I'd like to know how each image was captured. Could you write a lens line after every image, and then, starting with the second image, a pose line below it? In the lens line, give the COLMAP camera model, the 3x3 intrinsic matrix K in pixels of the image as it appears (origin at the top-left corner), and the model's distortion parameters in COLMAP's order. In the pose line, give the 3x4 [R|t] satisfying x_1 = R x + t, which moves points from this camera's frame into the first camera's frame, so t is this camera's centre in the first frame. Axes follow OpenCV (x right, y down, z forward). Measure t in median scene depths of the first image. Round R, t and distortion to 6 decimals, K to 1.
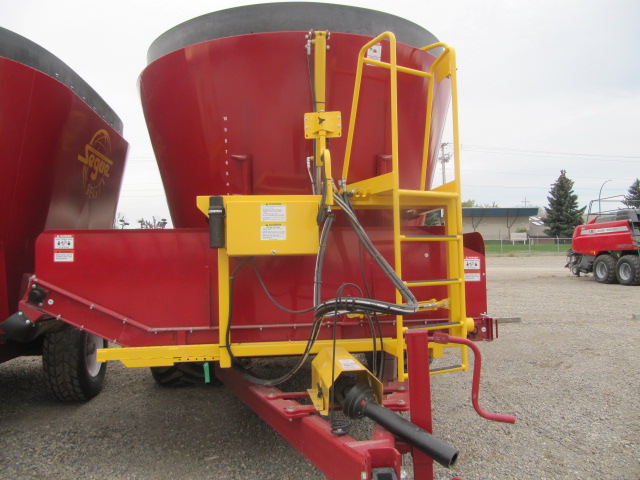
lens RADIAL K [[513.3, 0, 320.0], [0, 513.3, 240.0], [0, 0, 1]] dist [-0.043443, 0.002058]
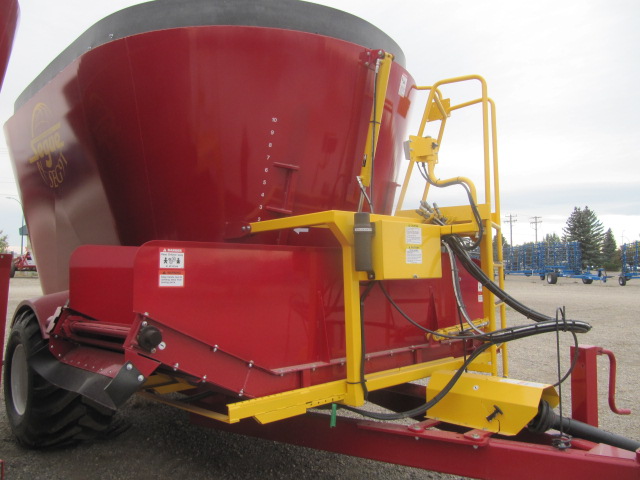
lens RADIAL K [[513.3, 0, 320.0], [0, 513.3, 240.0], [0, 0, 1]] dist [-0.043443, 0.002058]
pose [[0.819418, 0.049707, 0.571037, -0.744630], [-0.029890, 0.998583, -0.044032, 0.003095], [-0.572416, 0.019013, 0.819743, 0.301899]]
